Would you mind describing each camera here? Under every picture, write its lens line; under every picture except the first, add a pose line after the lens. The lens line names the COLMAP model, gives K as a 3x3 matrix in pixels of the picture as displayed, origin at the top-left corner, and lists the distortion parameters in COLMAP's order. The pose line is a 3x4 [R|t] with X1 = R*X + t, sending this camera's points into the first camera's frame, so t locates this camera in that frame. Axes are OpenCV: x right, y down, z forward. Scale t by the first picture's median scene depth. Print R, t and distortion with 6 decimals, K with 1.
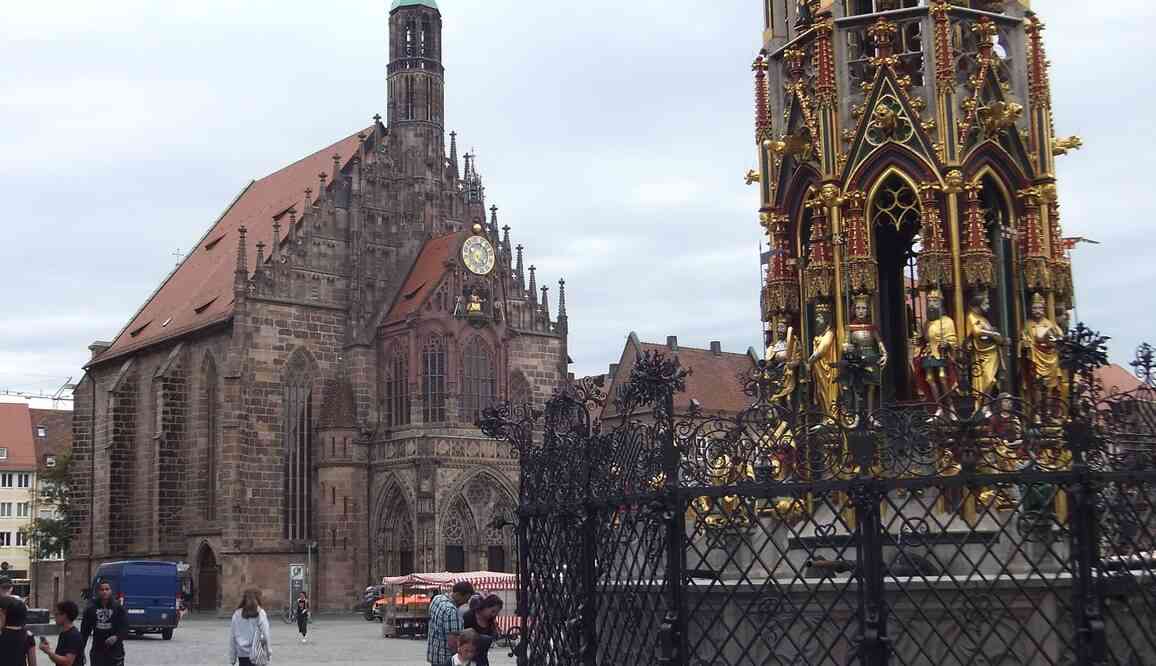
lens RADIAL K [[1412.5, 0, 578.4], [0, 1412.5, 343.8], [0, 0, 1]] dist [-0.083090, 0.000000]
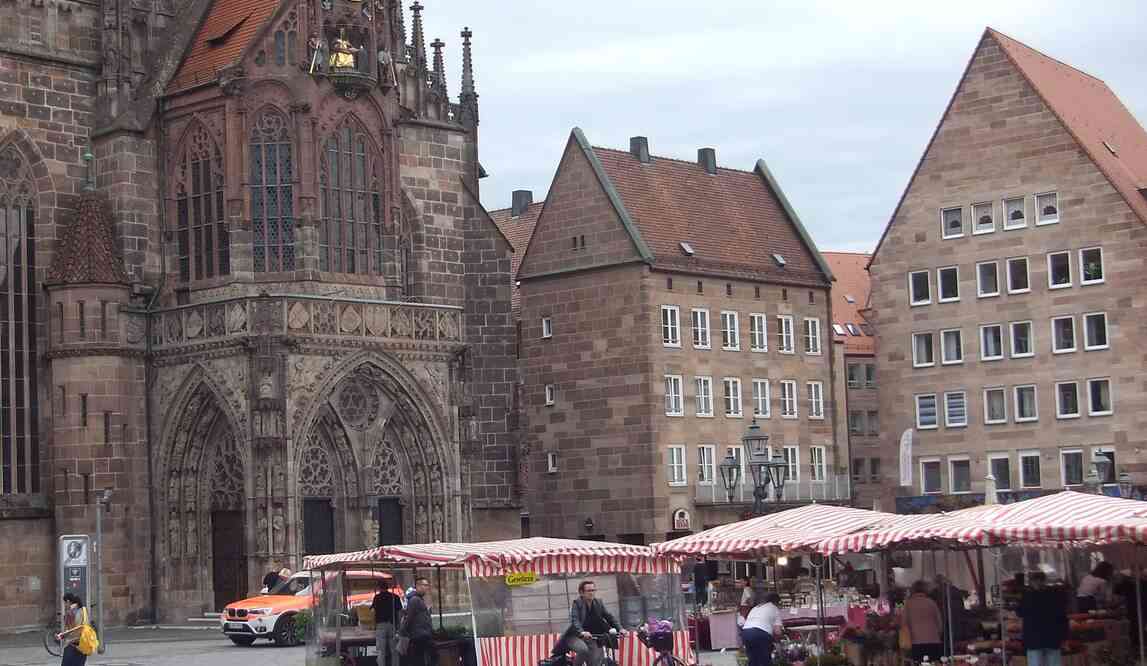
lens RADIAL K [[2046.4, 0, 571.7], [0, 2046.4, 323.8], [0, 0, 1]] dist [0.000802, 0.000000]
pose [[0.989864, -0.005184, 0.141923, -0.099413], [-0.002039, 0.998712, 0.050702, 0.035057], [-0.142003, -0.050477, 0.988578, 0.205352]]
